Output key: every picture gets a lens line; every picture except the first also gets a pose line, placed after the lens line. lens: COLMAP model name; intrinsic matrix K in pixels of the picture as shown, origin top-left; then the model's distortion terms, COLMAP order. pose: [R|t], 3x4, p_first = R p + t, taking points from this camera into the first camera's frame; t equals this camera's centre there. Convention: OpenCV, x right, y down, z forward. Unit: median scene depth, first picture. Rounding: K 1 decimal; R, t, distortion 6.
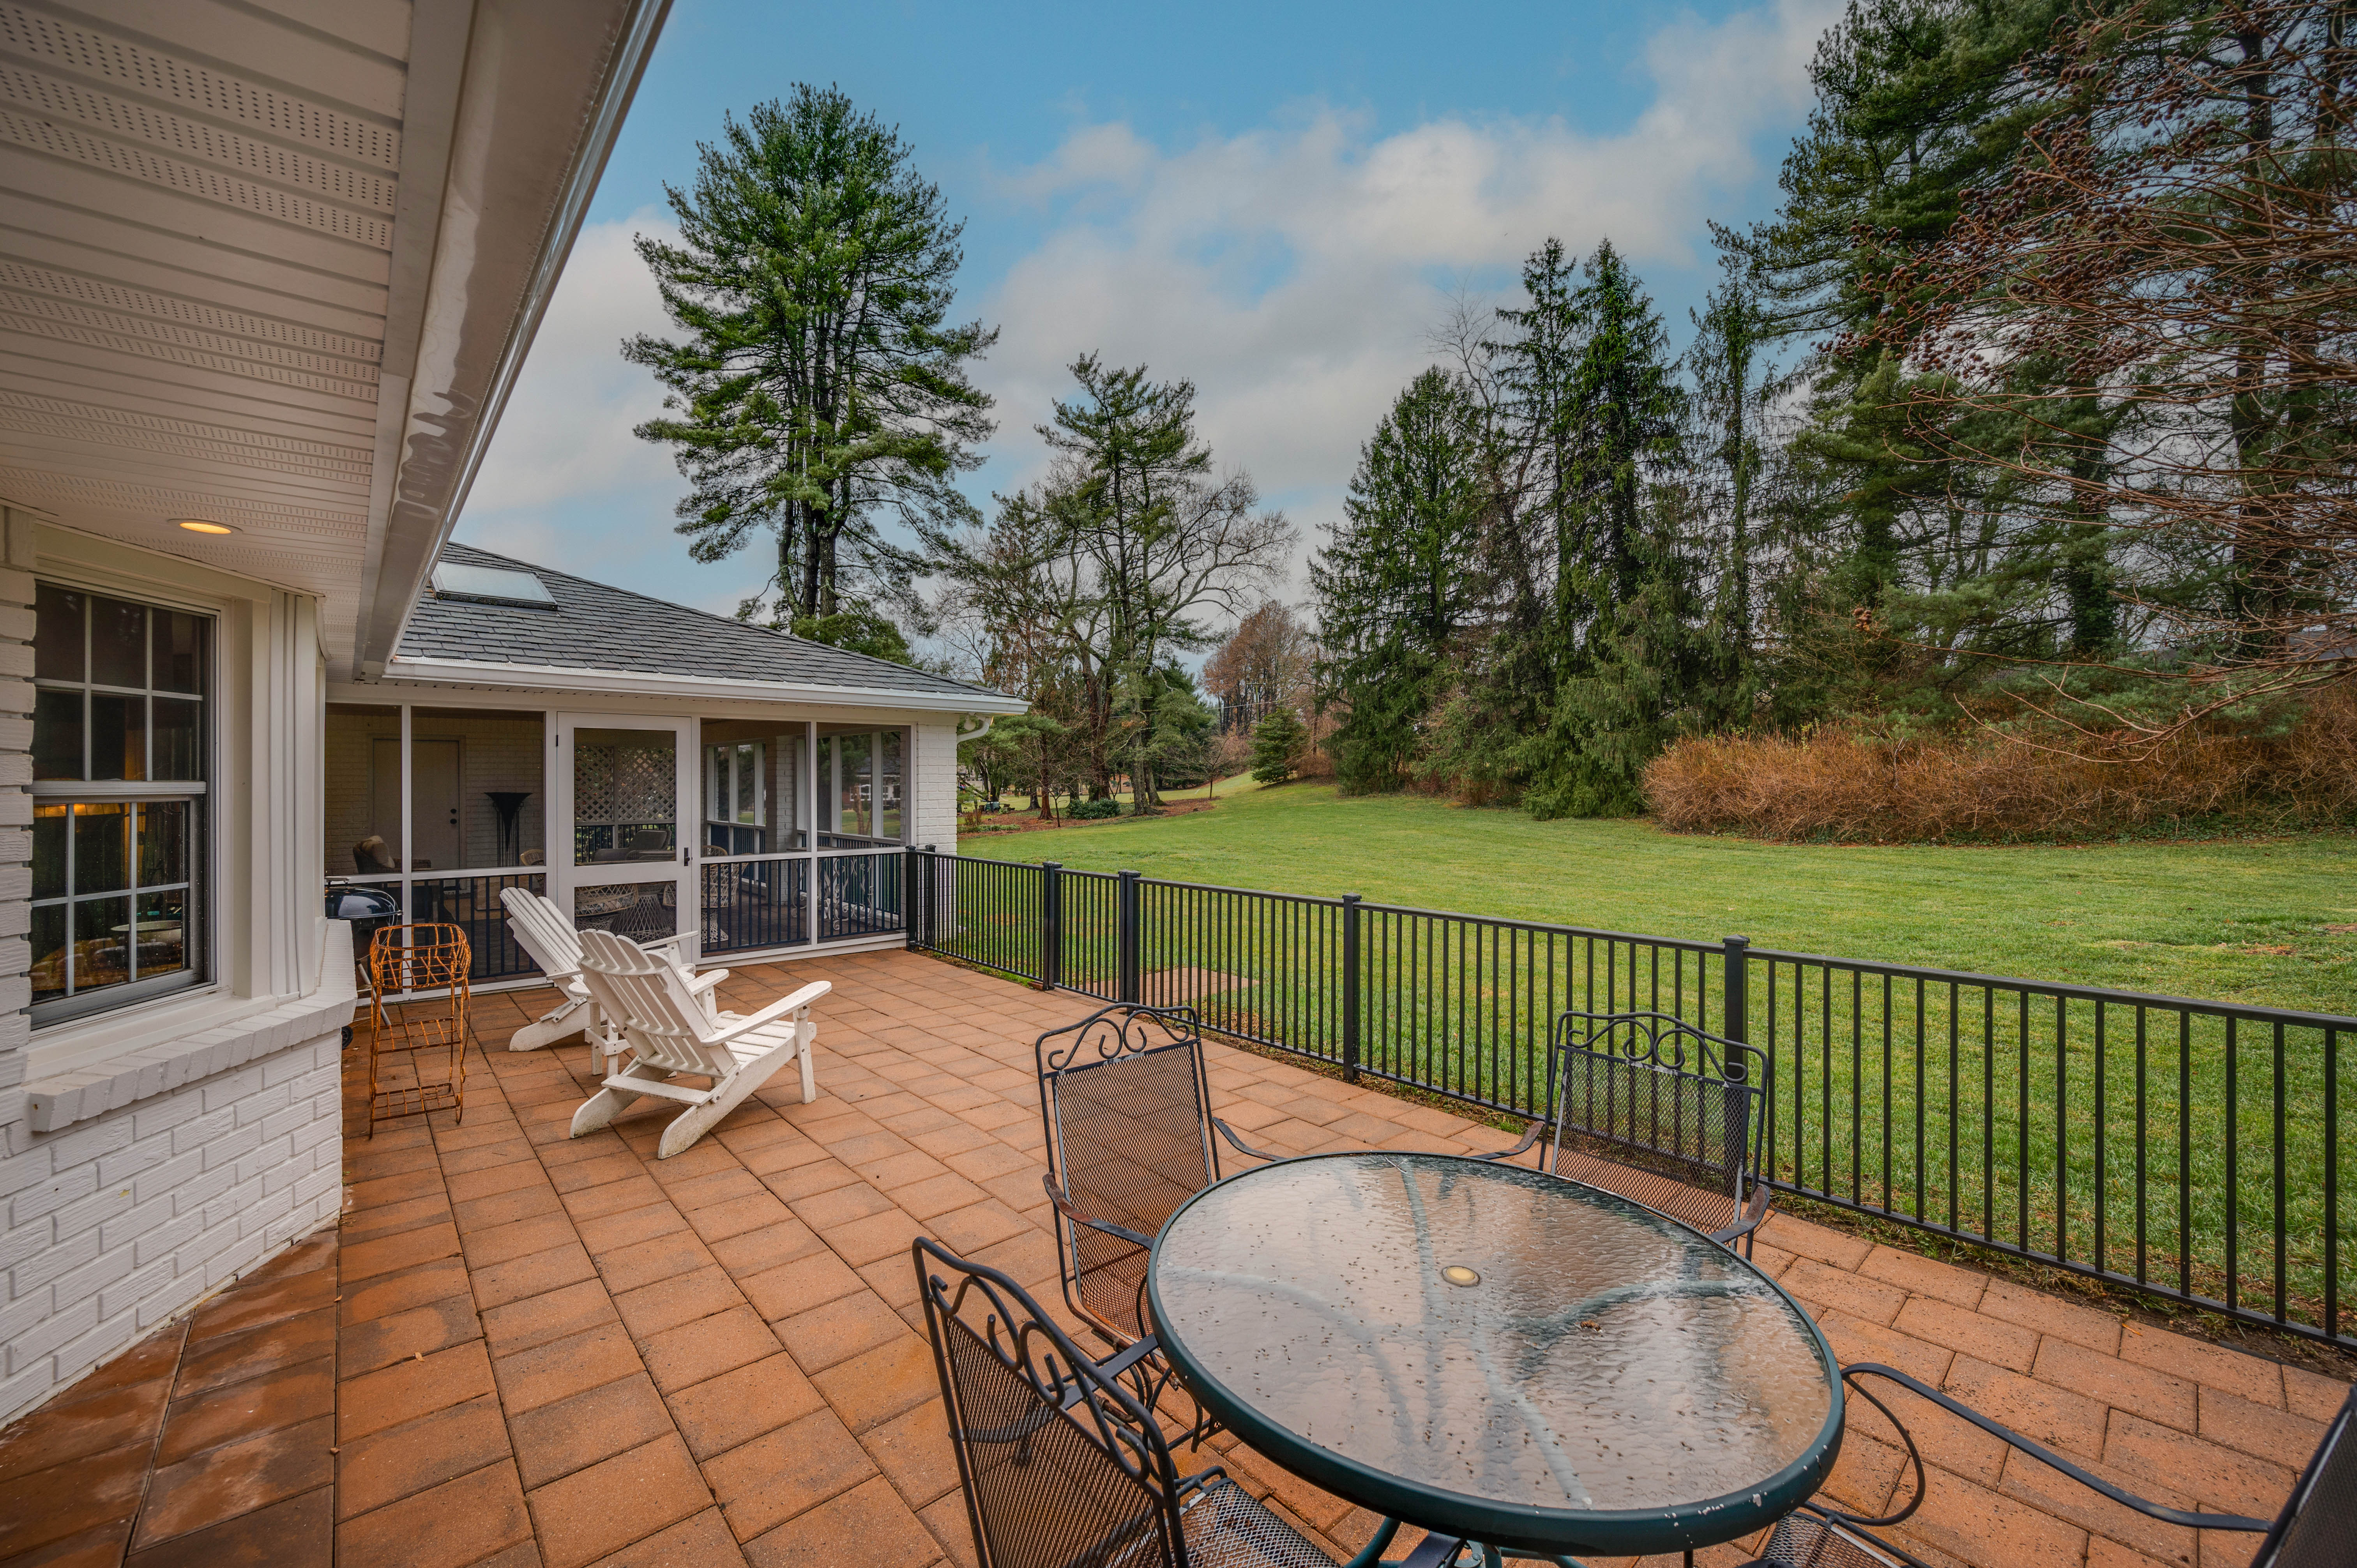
lens RADIAL K [[955.9, 0, 1185.1], [0, 955.9, 783.4], [0, 0, 1]] dist [0.003591, 0.000766]
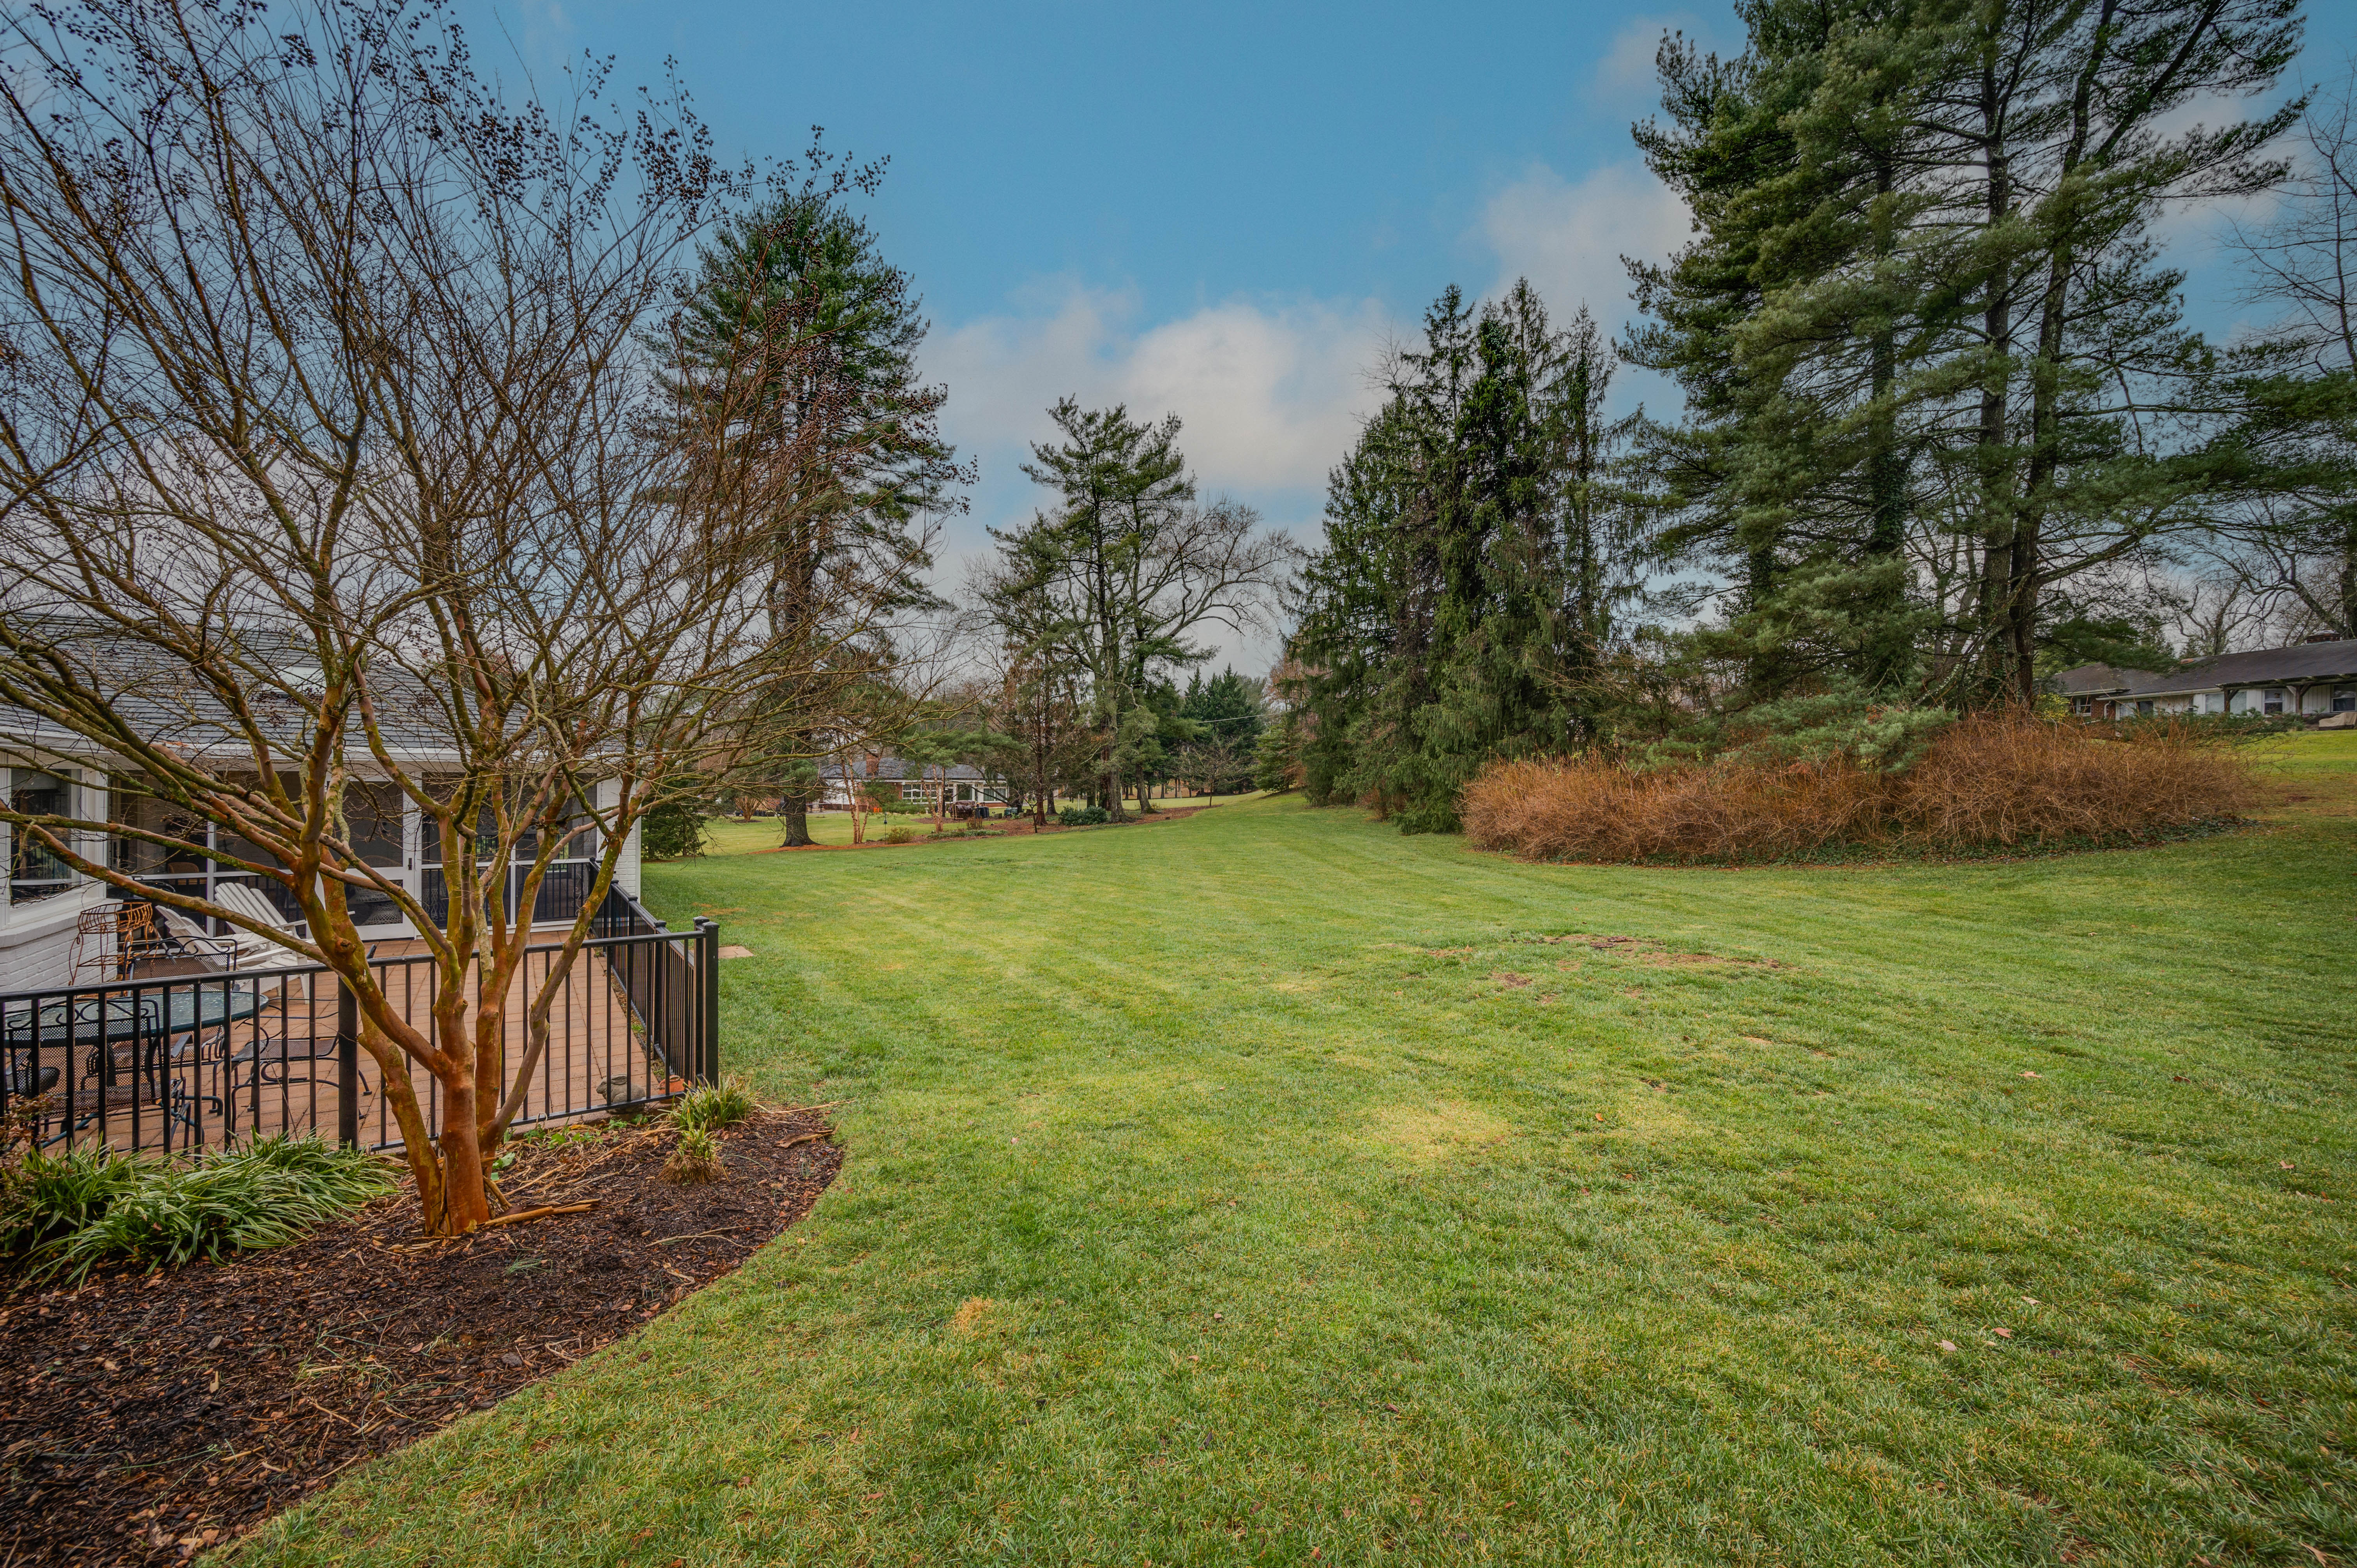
lens RADIAL K [[955.9, 0, 1170.3], [0, 955.9, 783.7], [0, 0, 1]] dist [0.003591, 0.000766]
pose [[0.993167, 0.005937, -0.116551, 0.176309], [-0.006265, 0.999977, -0.002449, -0.011209], [0.116534, 0.003163, 0.993182, -0.077008]]
